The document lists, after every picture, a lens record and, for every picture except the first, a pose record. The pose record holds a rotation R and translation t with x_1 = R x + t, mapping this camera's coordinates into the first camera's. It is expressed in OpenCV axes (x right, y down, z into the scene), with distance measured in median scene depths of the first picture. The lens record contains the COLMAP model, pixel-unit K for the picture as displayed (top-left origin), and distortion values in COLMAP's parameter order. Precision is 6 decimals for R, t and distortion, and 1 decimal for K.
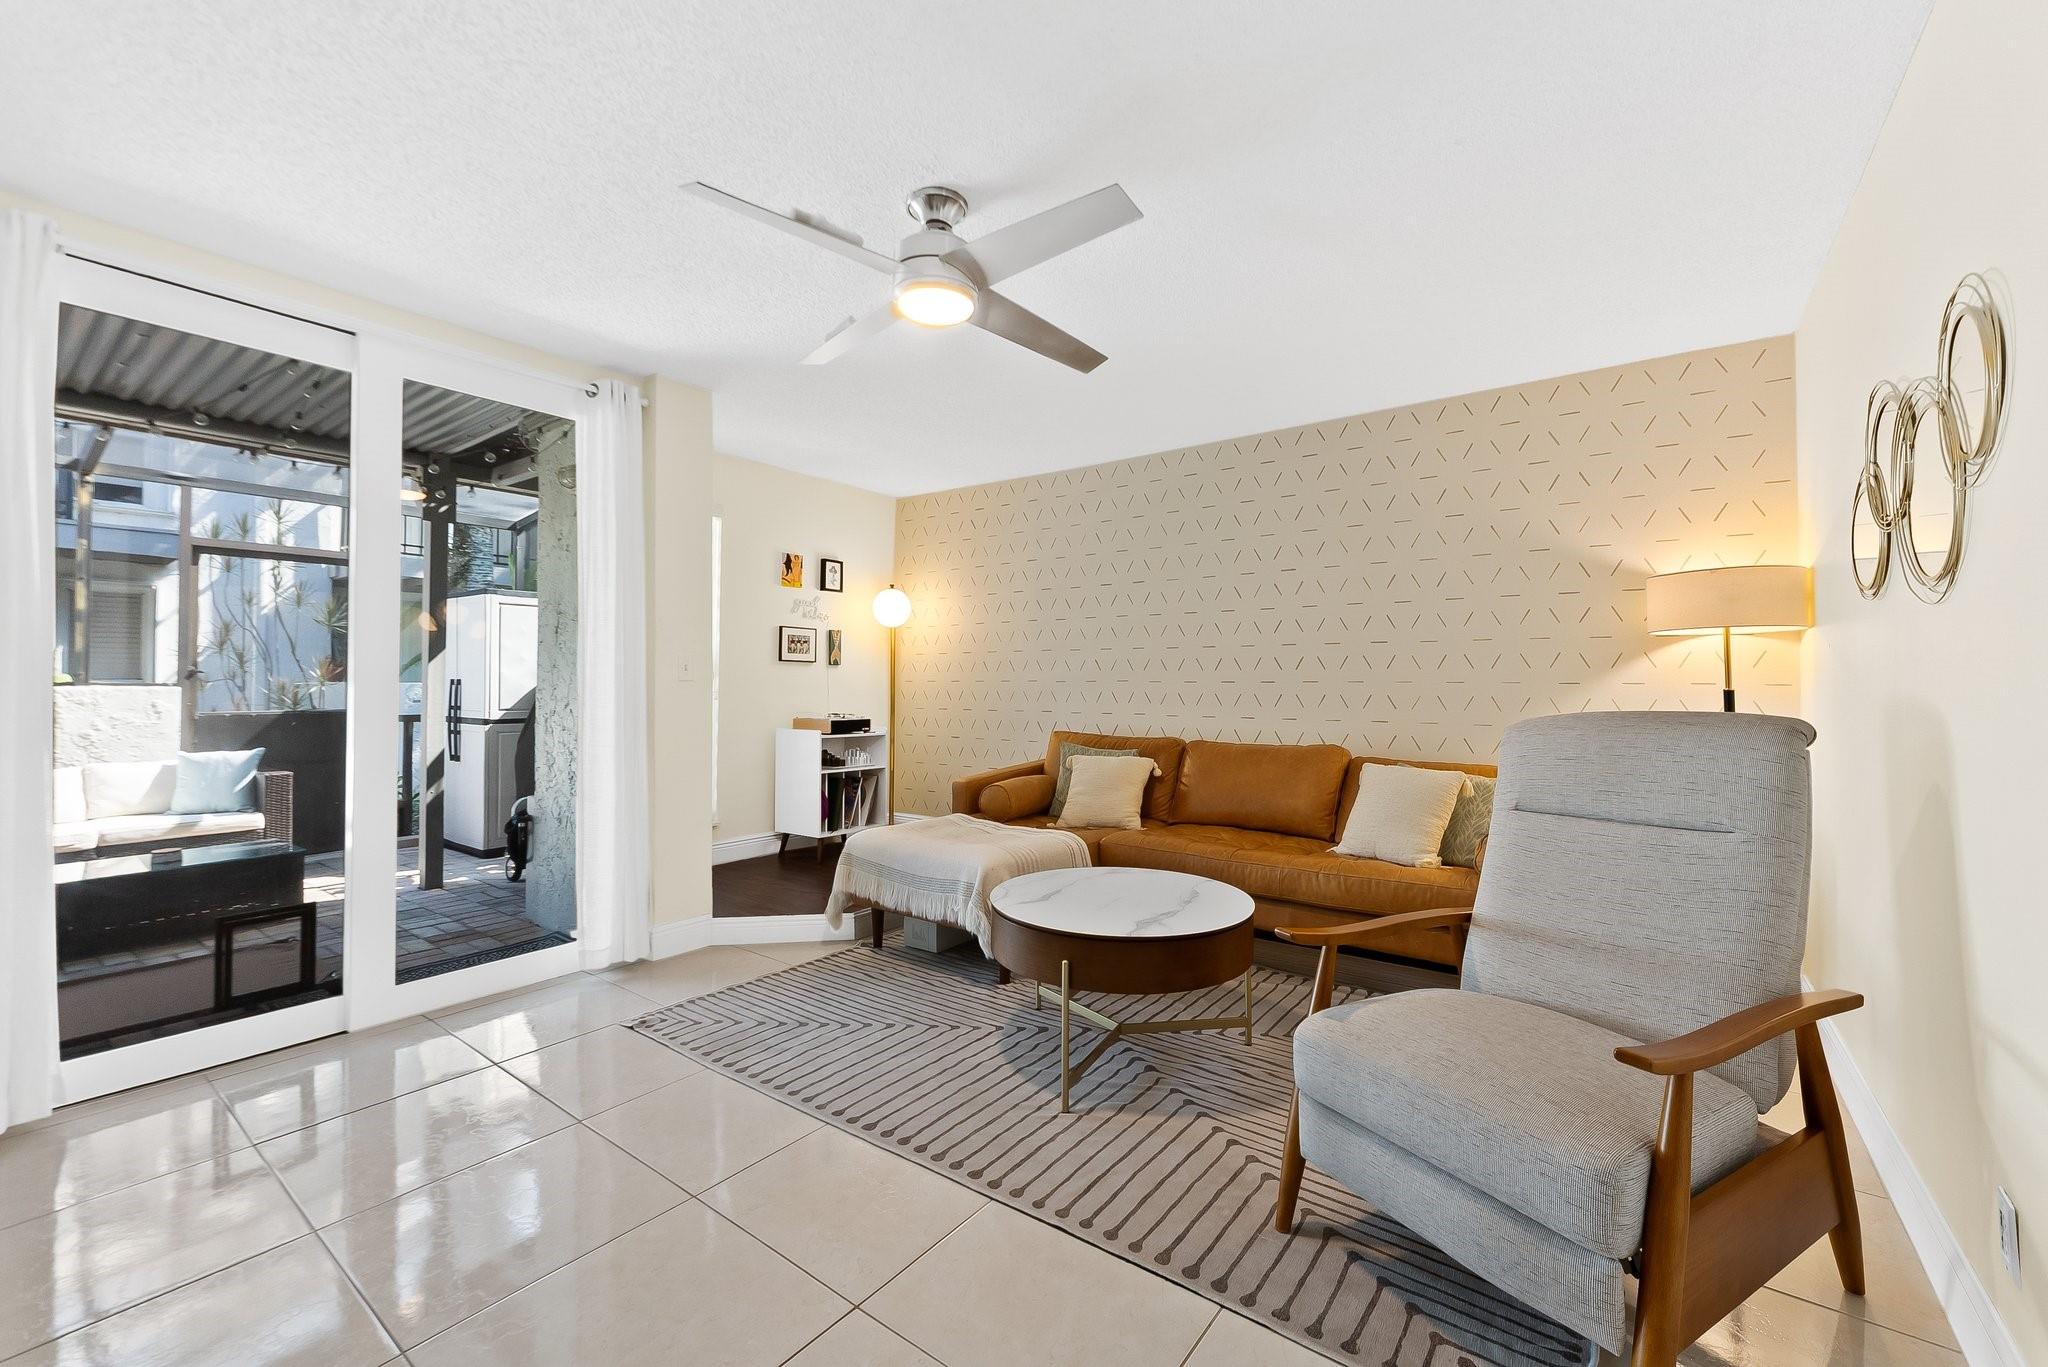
lens RADIAL K [[832.2, 0, 1029.8], [0, 832.2, 674.2], [0, 0, 1]] dist [0.000559, 0.000797]
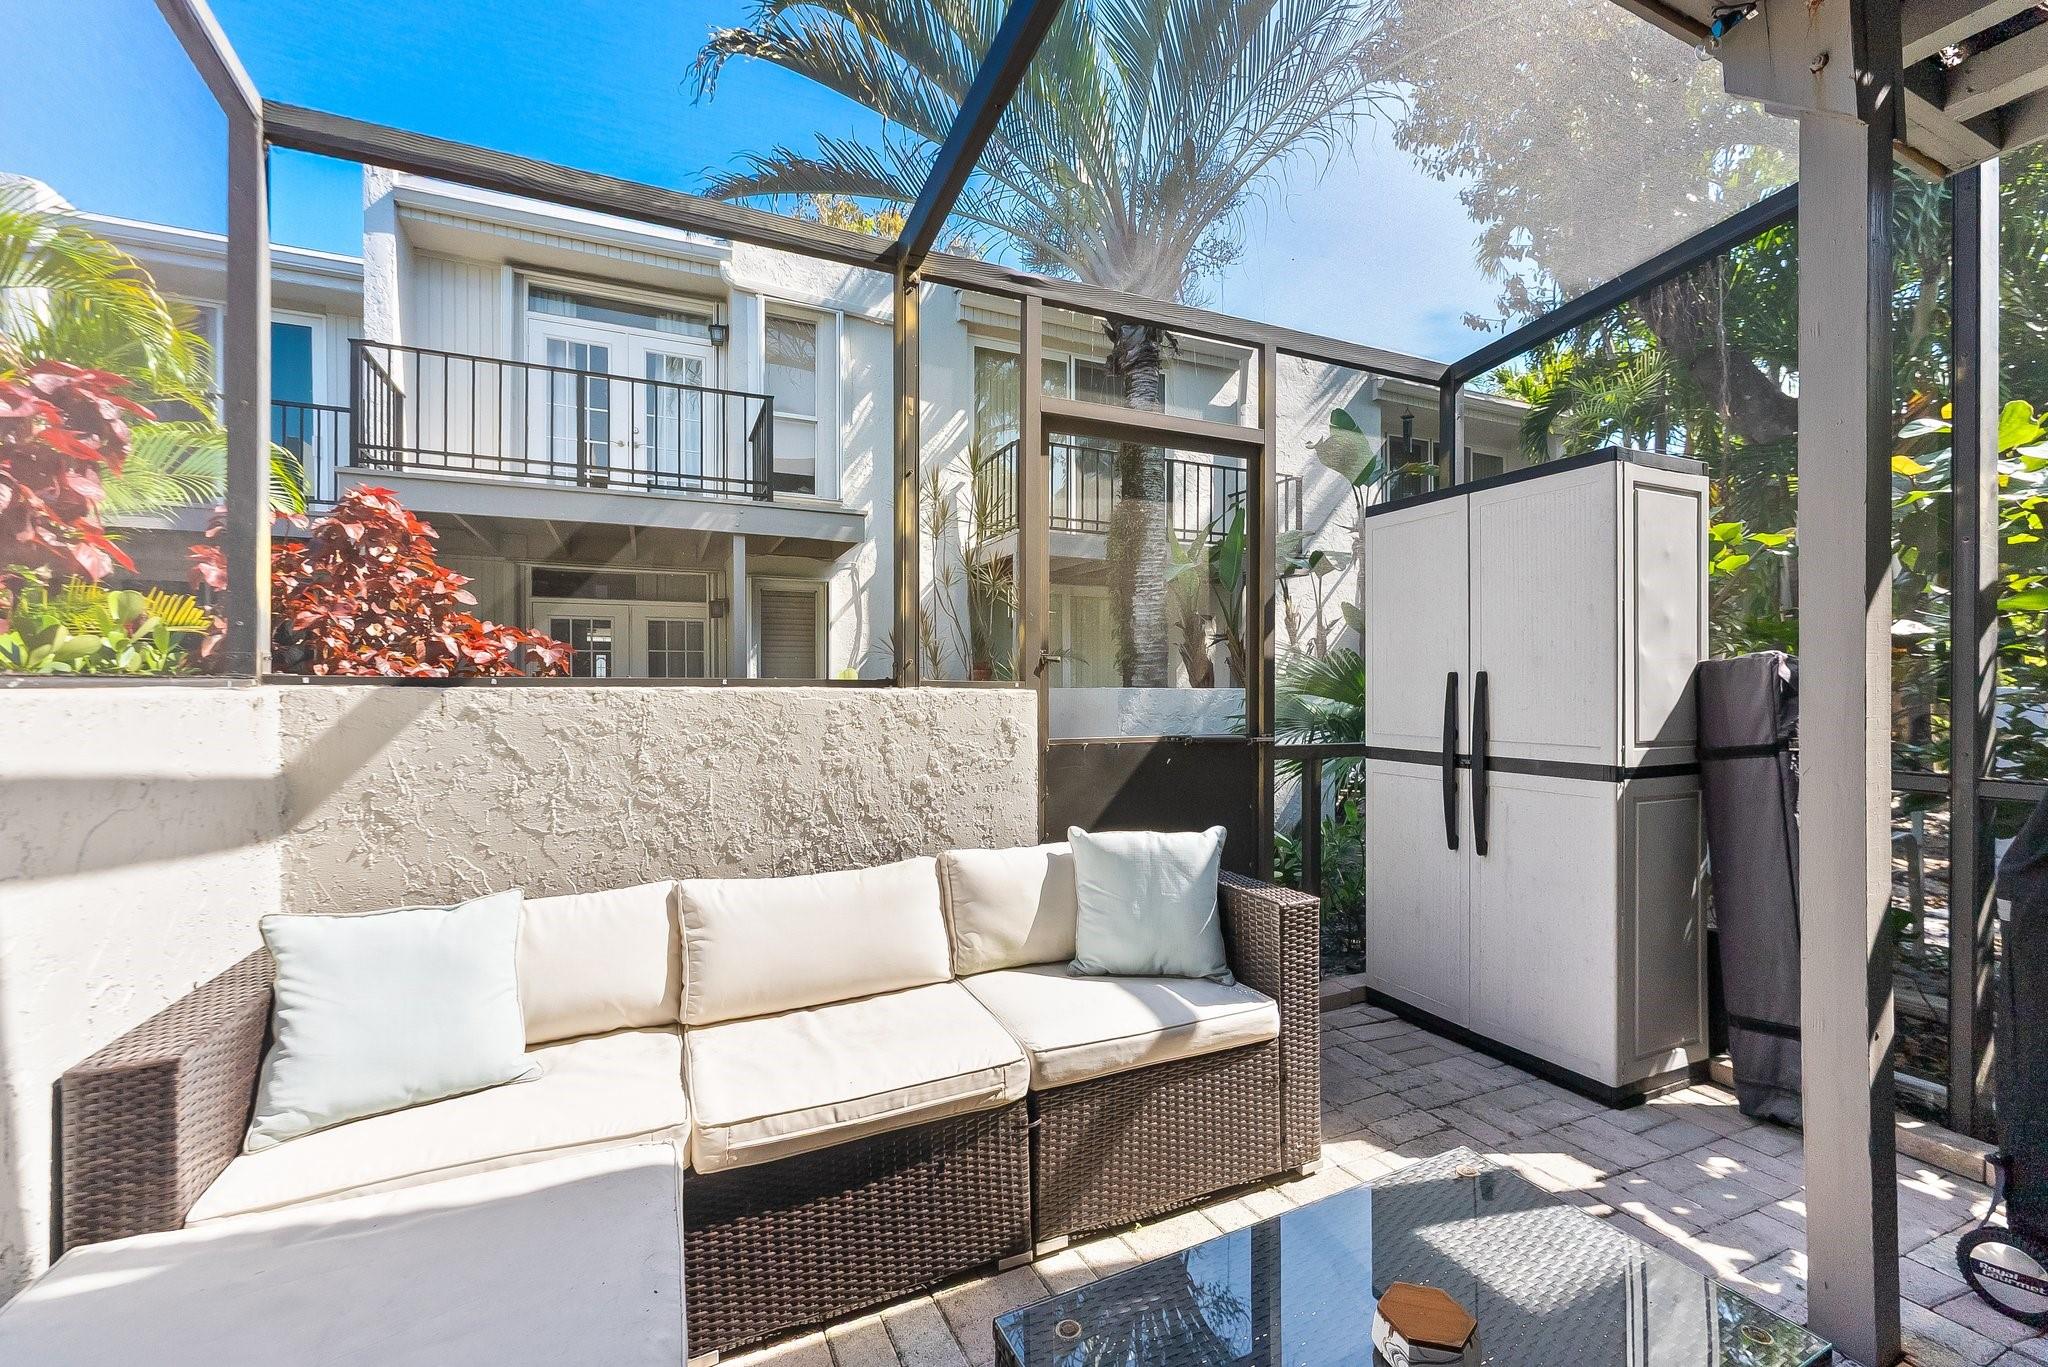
lens RADIAL K [[832.2, 0, 1025.6], [0, 832.2, 687.6], [0, 0, 1]] dist [0.000559, 0.000797]
pose [[0.873496, -0.004860, -0.486807, -0.793381], [0.009957, 0.999919, 0.007884, 0.009905], [0.486729, -0.011734, 0.873474, 0.563229]]
